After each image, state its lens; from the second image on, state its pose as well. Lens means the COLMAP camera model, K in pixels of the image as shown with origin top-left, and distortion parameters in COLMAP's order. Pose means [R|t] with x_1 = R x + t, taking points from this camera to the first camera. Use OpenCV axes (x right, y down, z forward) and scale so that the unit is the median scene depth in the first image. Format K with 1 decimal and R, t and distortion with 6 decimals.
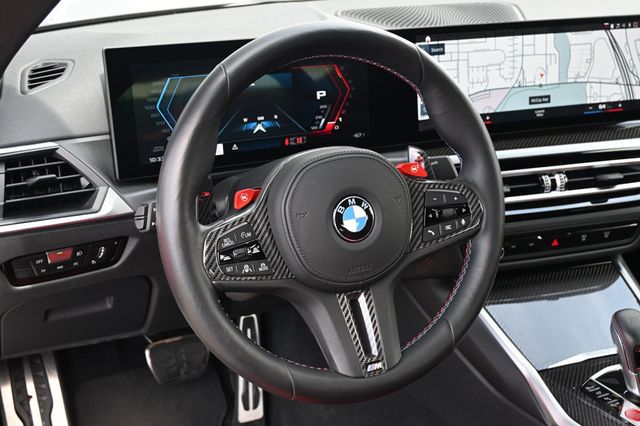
lens RADIAL K [[880.2, 0, 318.6], [0, 880.2, 211.8], [0, 0, 1]] dist [-0.004022, 0.000000]
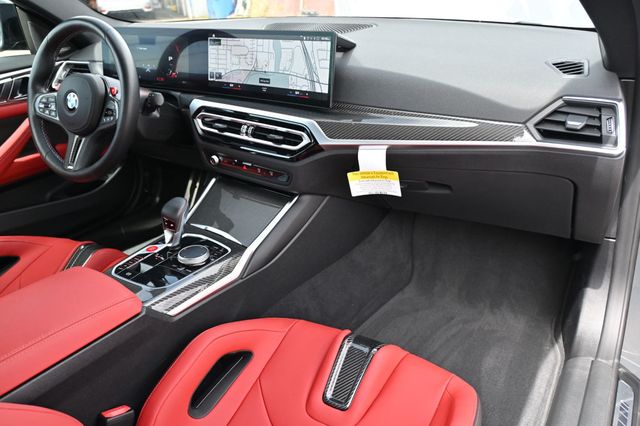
lens RADIAL K [[550.9, 0, 319.3], [0, 550.9, 214.6], [0, 0, 1]] dist [-0.014493, -0.012782]
pose [[0.514694, 0.320407, -0.795254, 1.298718], [-0.256801, 0.942574, 0.213559, -0.150885], [0.818012, 0.094305, 0.567418, 0.585878]]
